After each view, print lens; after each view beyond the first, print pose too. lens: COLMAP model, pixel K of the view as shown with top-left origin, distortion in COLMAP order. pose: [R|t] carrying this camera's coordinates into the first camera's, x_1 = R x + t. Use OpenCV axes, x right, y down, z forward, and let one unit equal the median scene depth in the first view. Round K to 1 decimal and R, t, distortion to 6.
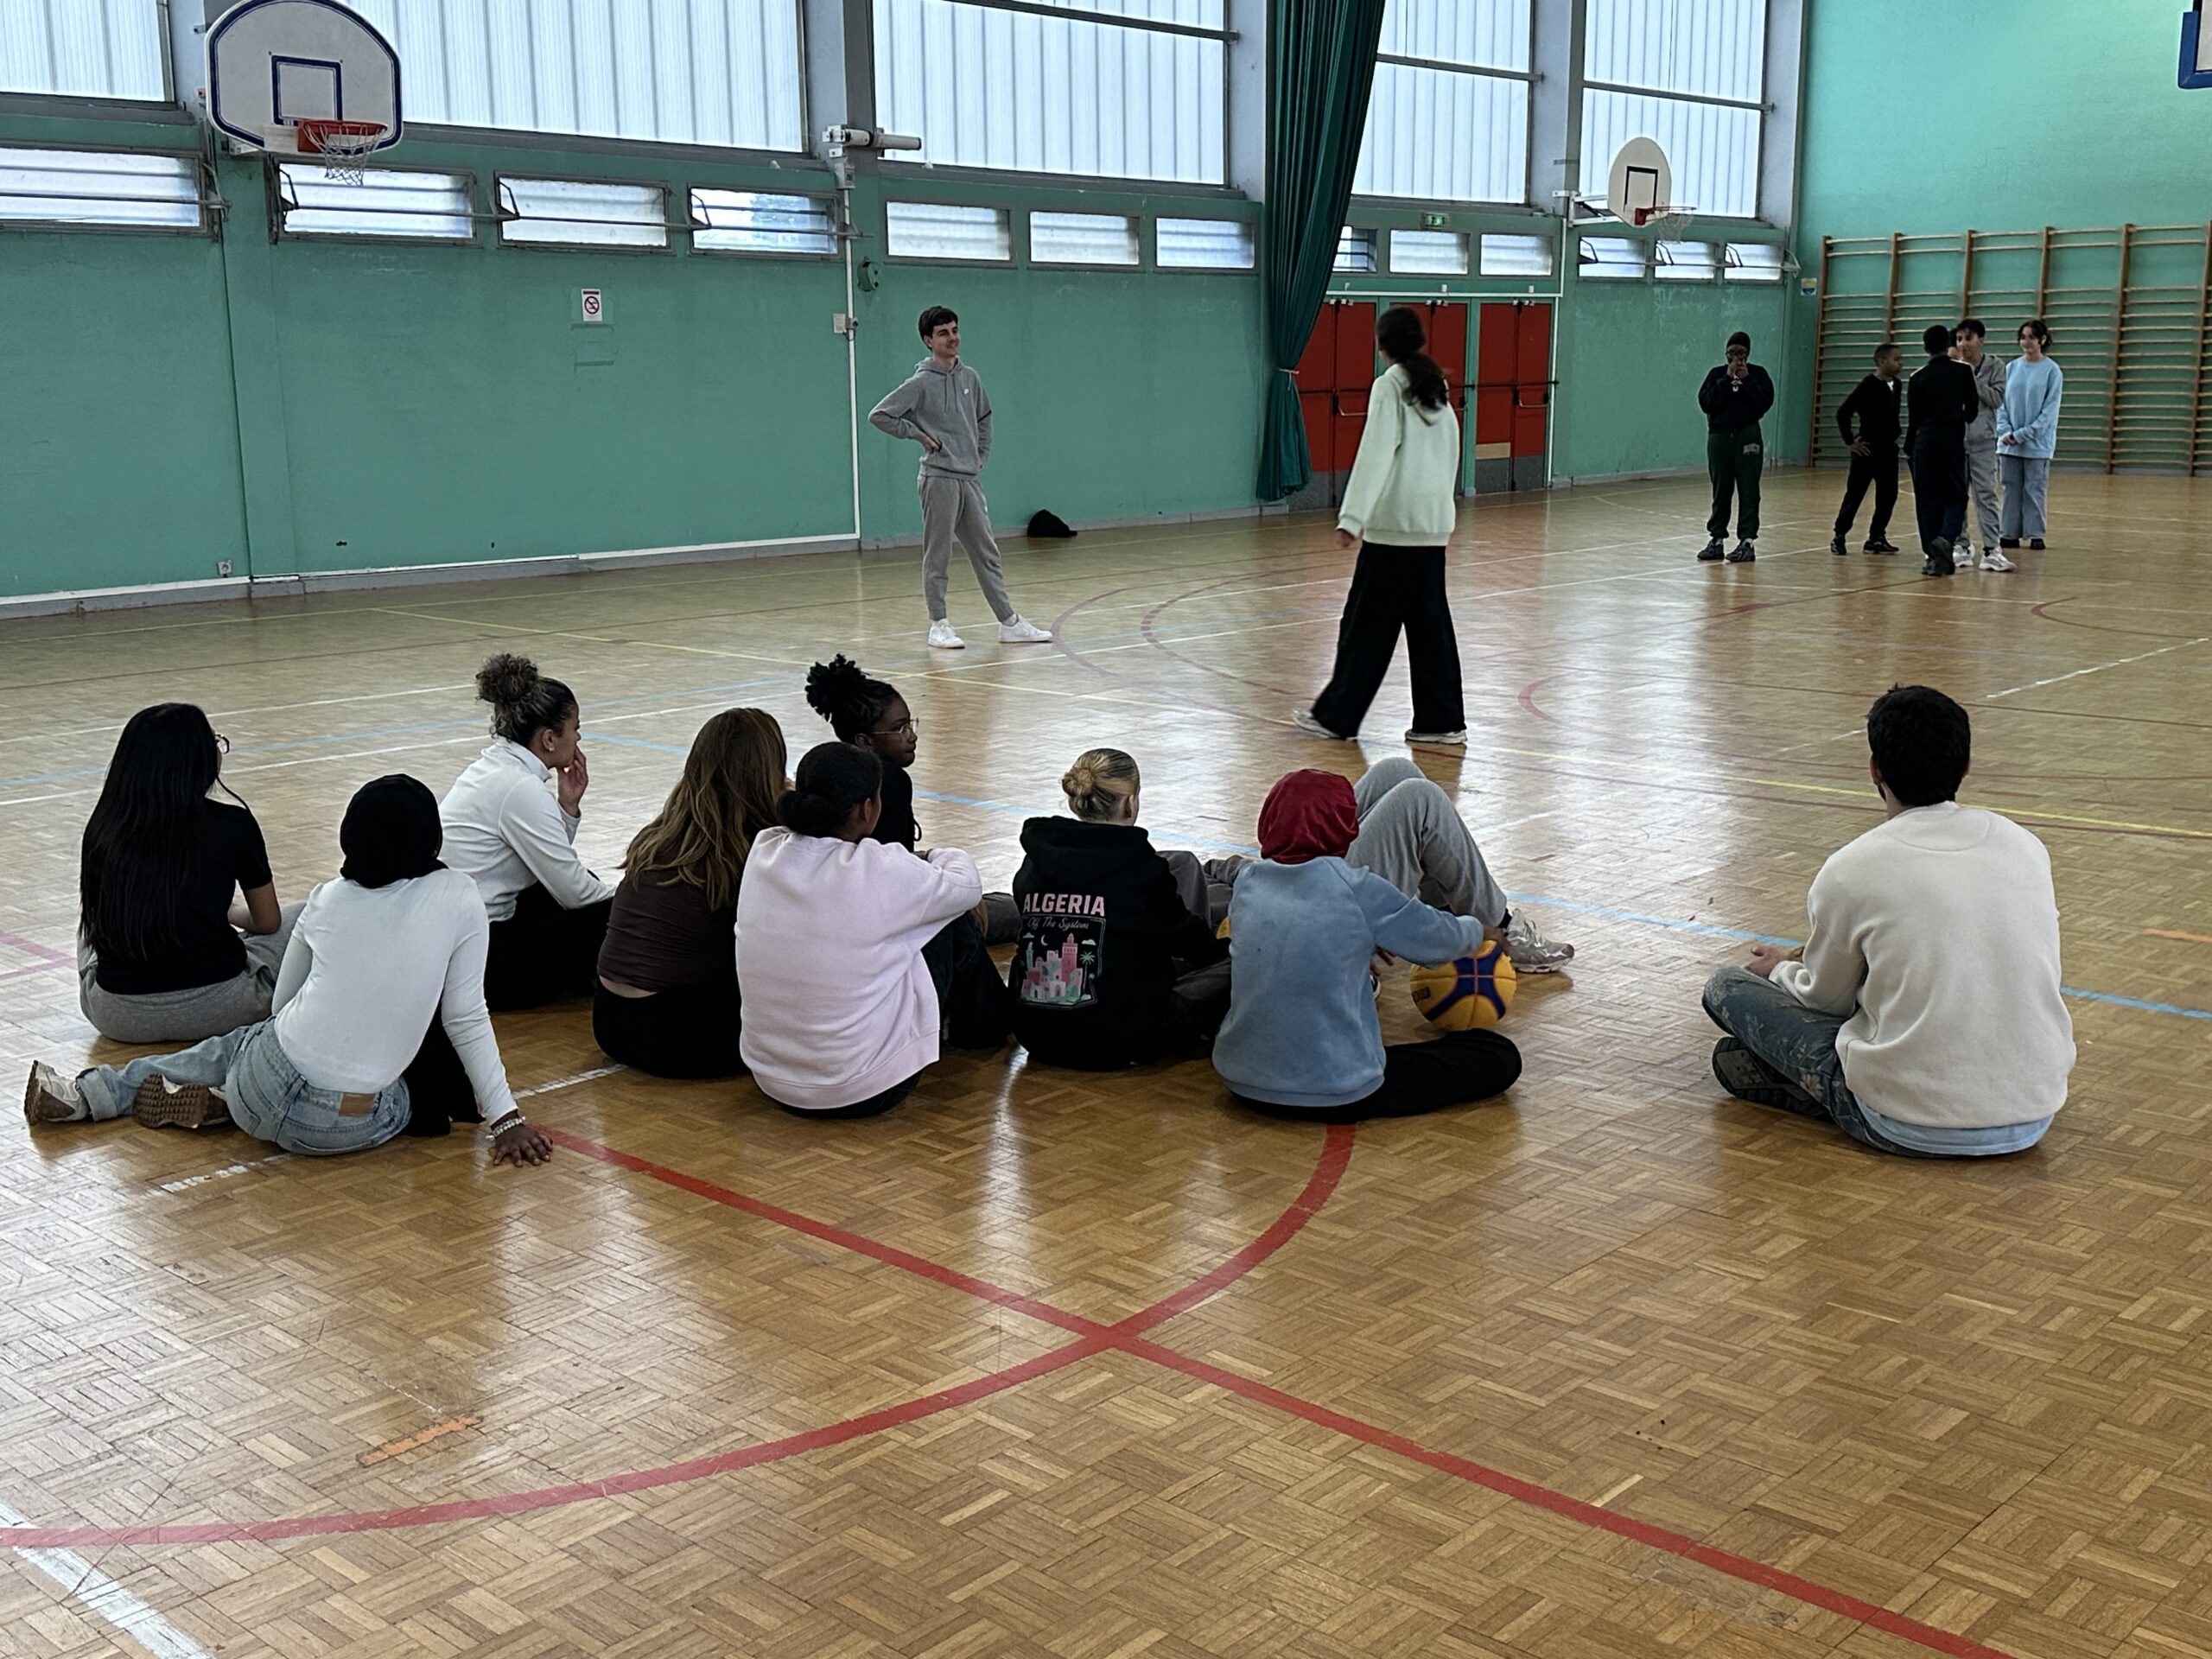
lens RADIAL K [[2379.0, 0, 1114.2], [0, 2379.0, 826.8], [0, 0, 1]] dist [0.207829, -0.434647]
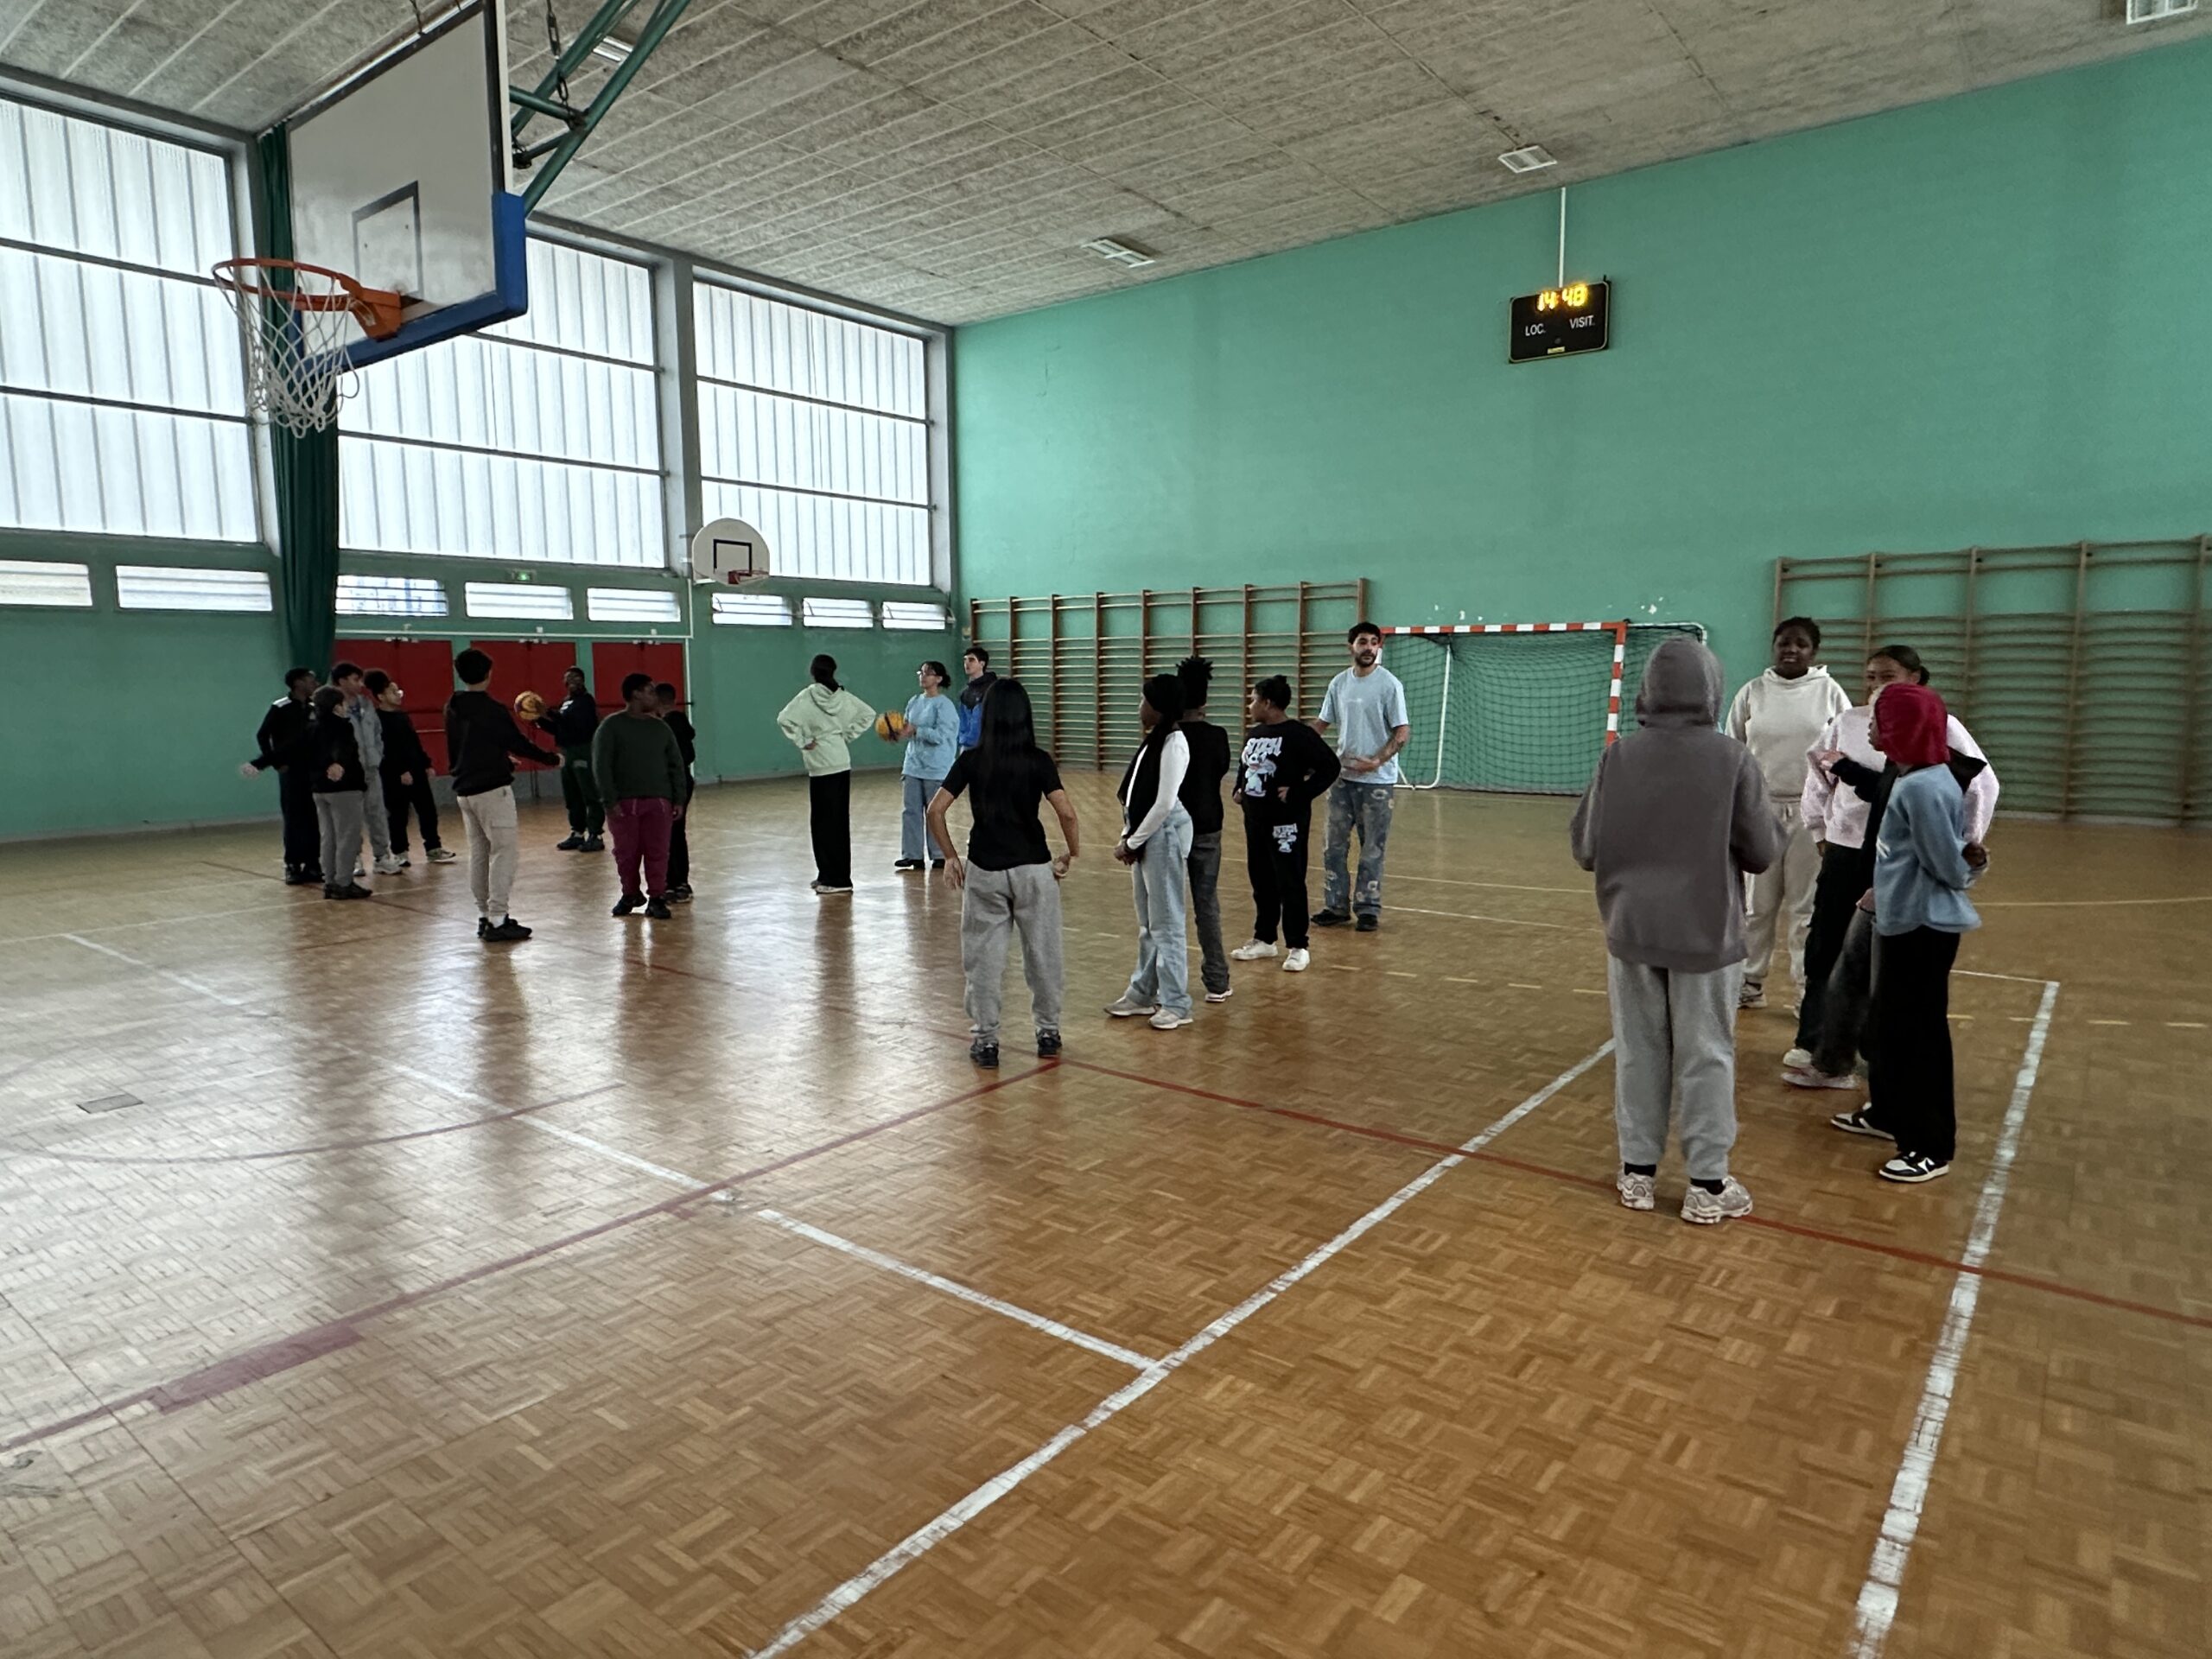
lens RADIAL K [[1311.5, 0, 1114.1], [0, 1311.5, 825.1], [0, 0, 1]] dist [-0.003297, -0.000692]
pose [[0.997355, -0.009870, 0.072012, 0.426462], [0.015650, 0.996660, -0.080155, -0.073241], [-0.070980, 0.081070, 0.994178, 0.358117]]
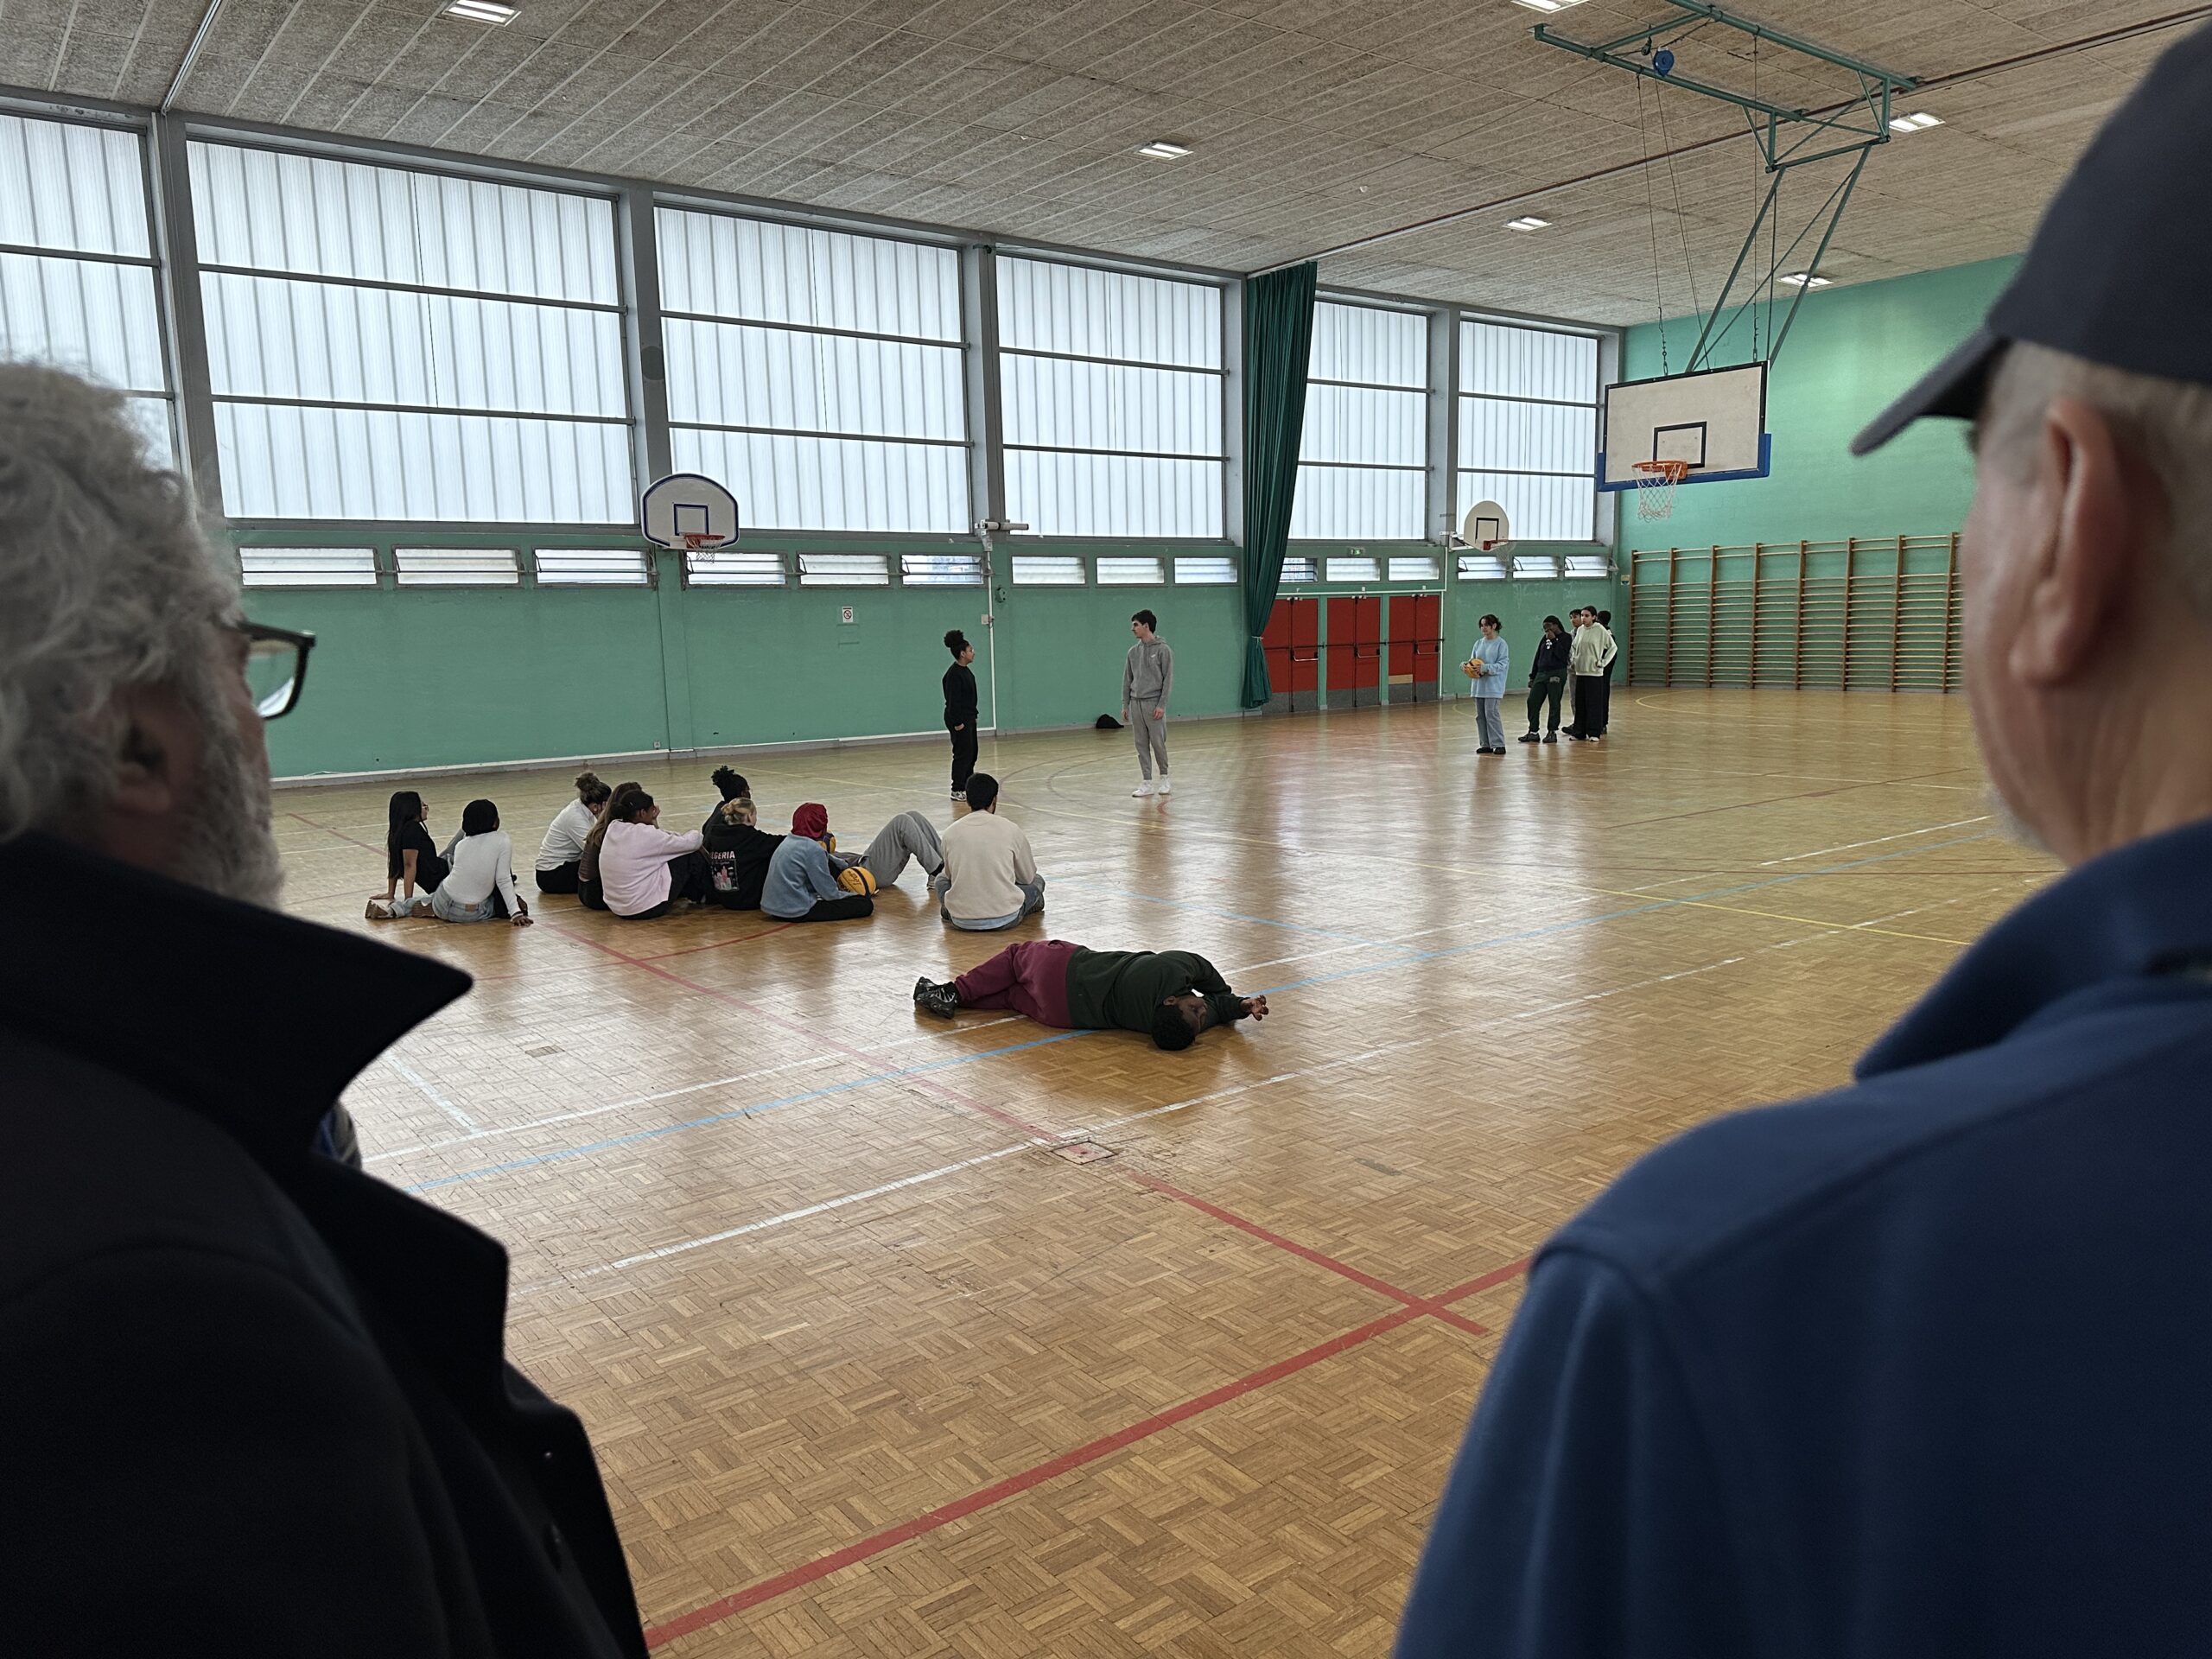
lens RADIAL K [[1548.1, 0, 1106.7], [0, 1548.1, 840.2], [0, 0, 1]] dist [0.201785, -0.417993]
pose [[0.983278, 0.006872, -0.181983, 0.181097], [-0.016615, 0.998505, -0.052067, 0.026613], [0.181353, 0.054220, 0.981922, -0.171180]]
